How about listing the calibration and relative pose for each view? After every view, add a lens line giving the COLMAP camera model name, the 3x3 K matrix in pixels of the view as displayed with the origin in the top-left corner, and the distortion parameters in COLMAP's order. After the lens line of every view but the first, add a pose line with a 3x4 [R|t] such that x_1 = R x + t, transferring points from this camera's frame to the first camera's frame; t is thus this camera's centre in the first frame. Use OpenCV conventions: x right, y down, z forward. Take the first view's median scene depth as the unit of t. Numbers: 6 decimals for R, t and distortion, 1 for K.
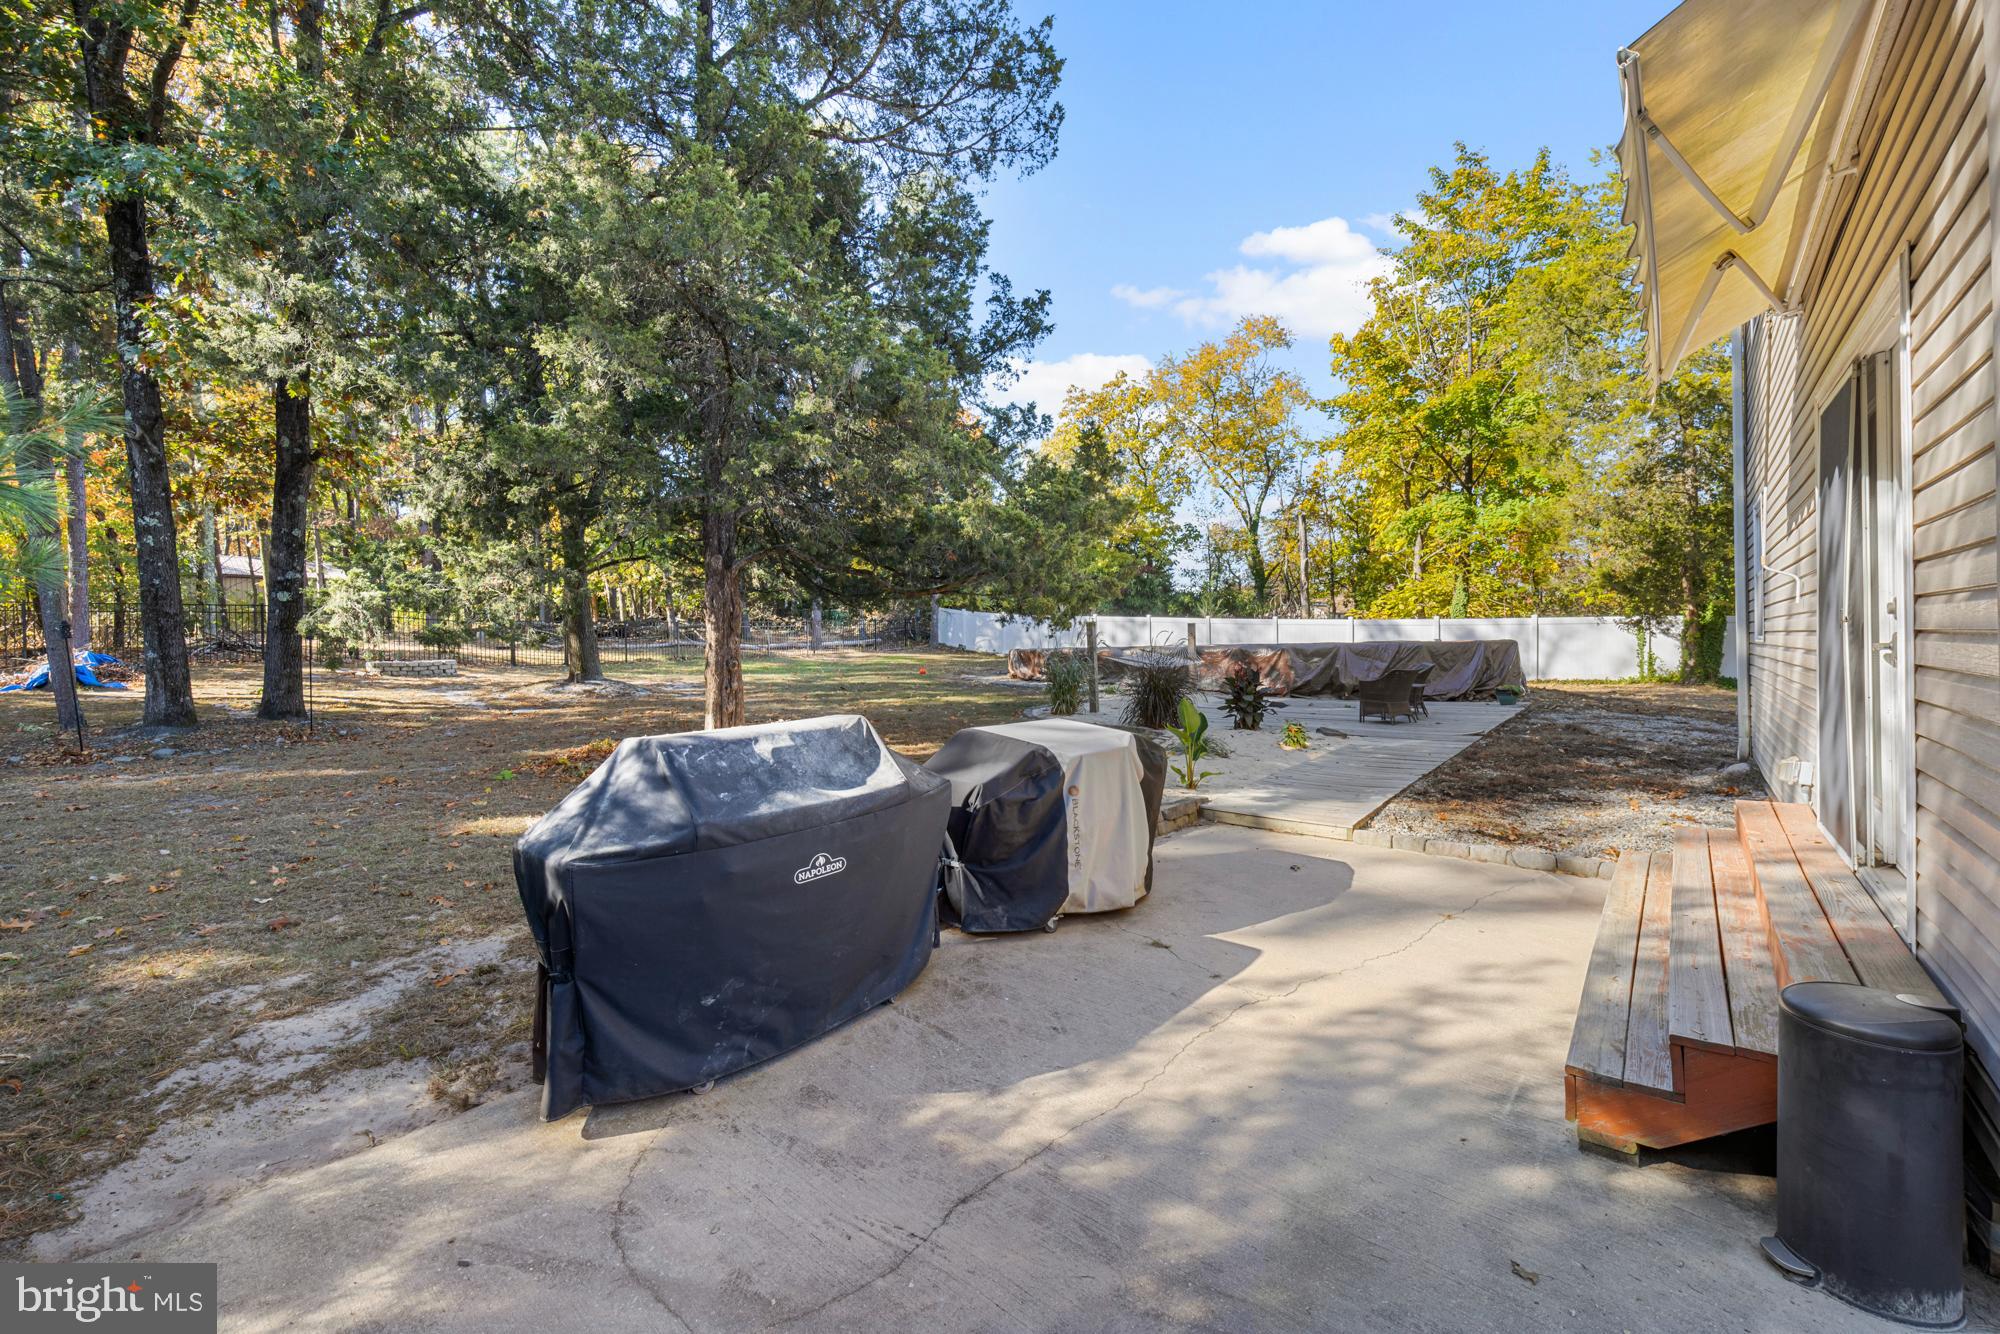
lens RADIAL K [[801.4, 0, 999.1], [0, 801.4, 654.7], [0, 0, 1]] dist [-0.002226, -0.000610]
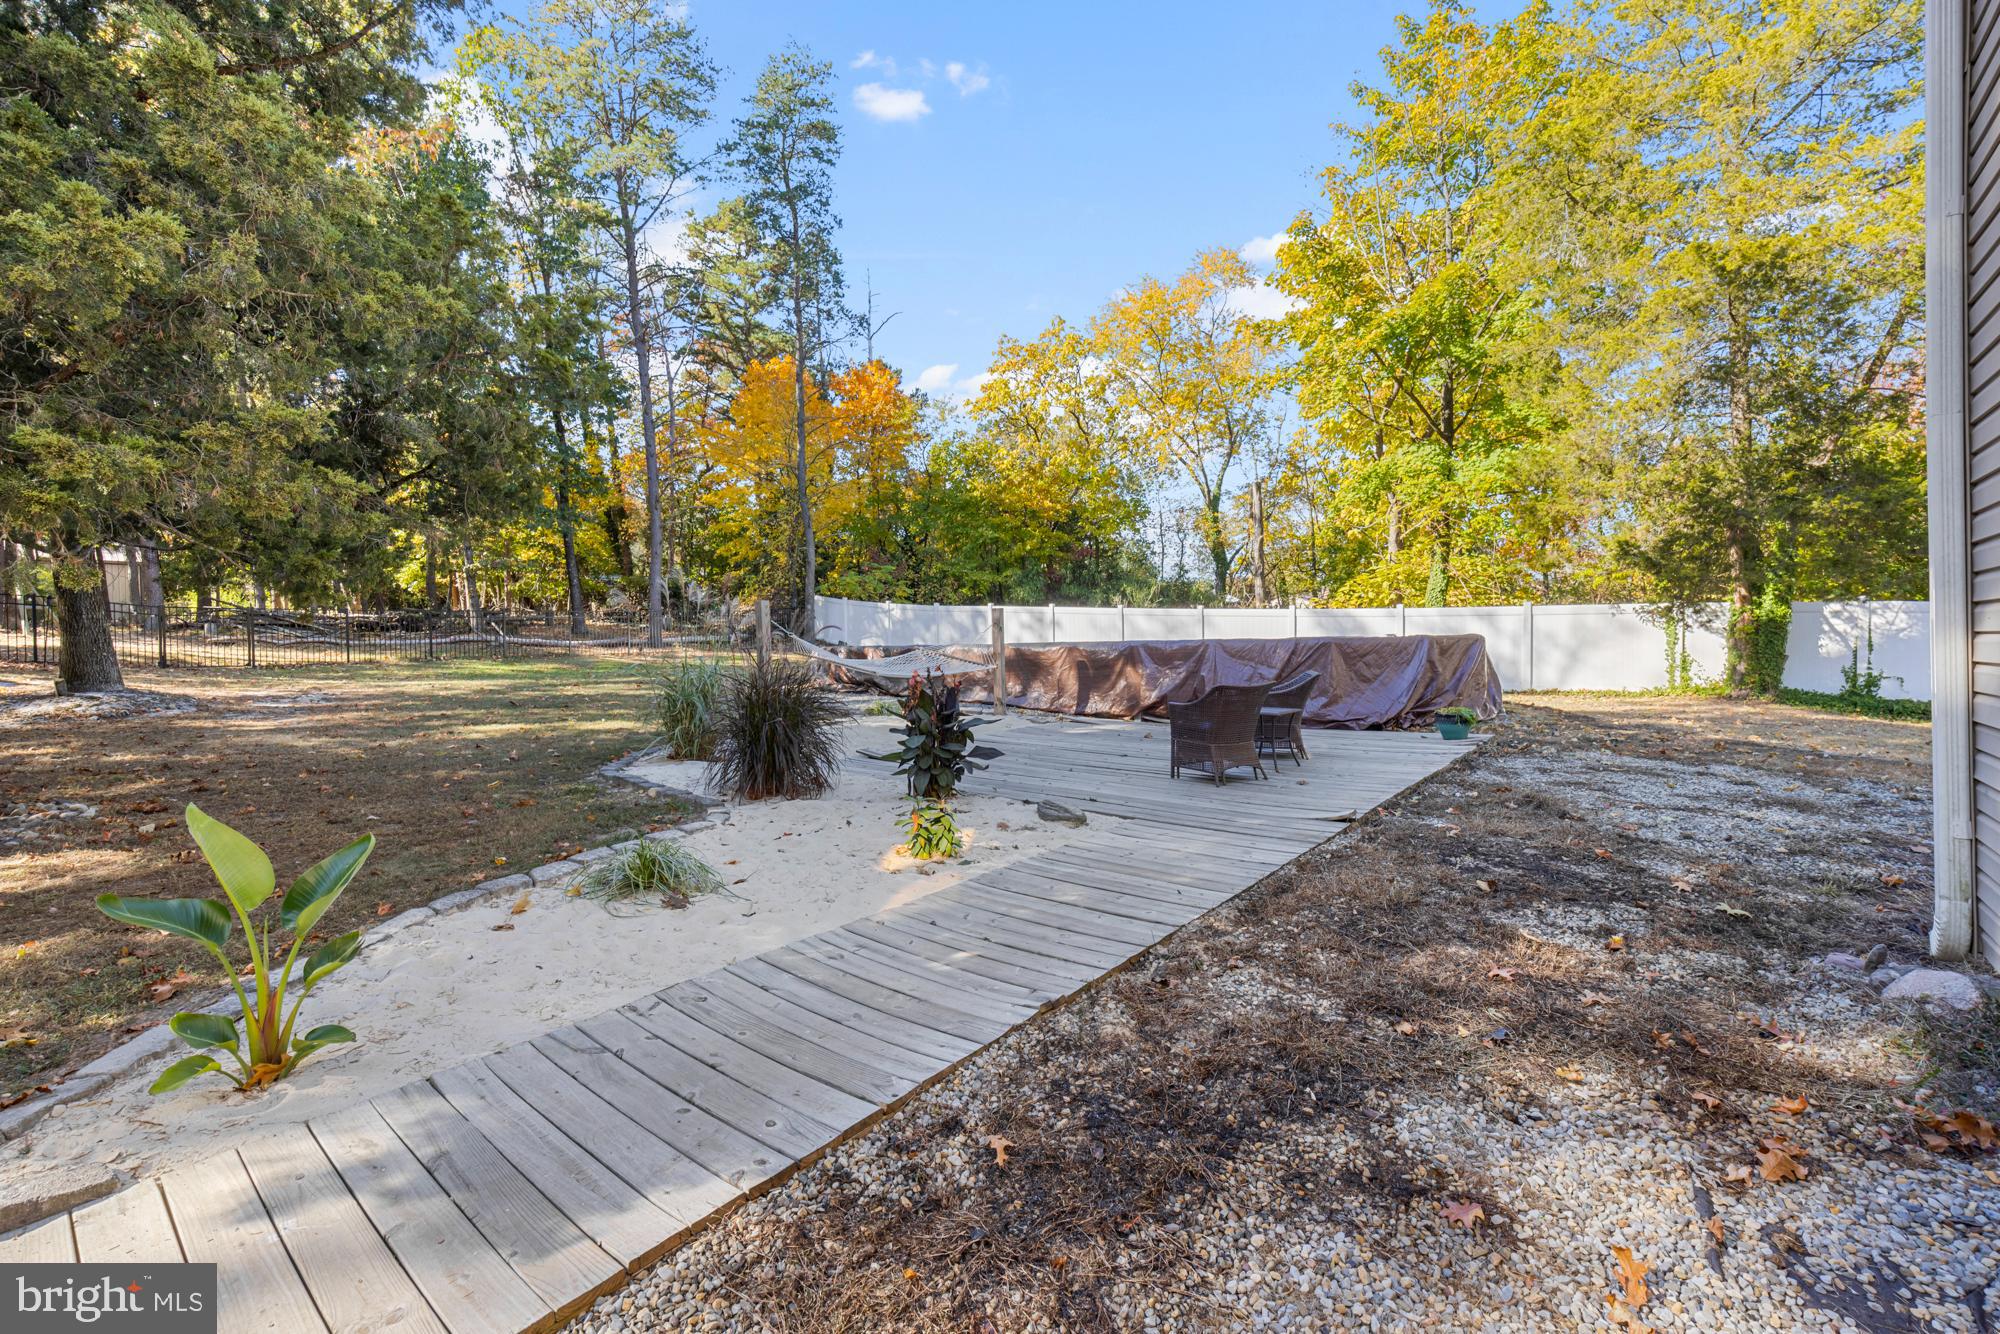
lens RADIAL K [[845.5, 0, 1008.0], [0, 845.5, 652.4], [0, 0, 1]] dist [-0.001251, -0.000093]
pose [[0.999956, 0.001826, 0.009167, 0.171835], [-0.001814, 0.999998, -0.001239, -0.001419], [-0.009169, 0.001222, 0.999957, 0.212518]]
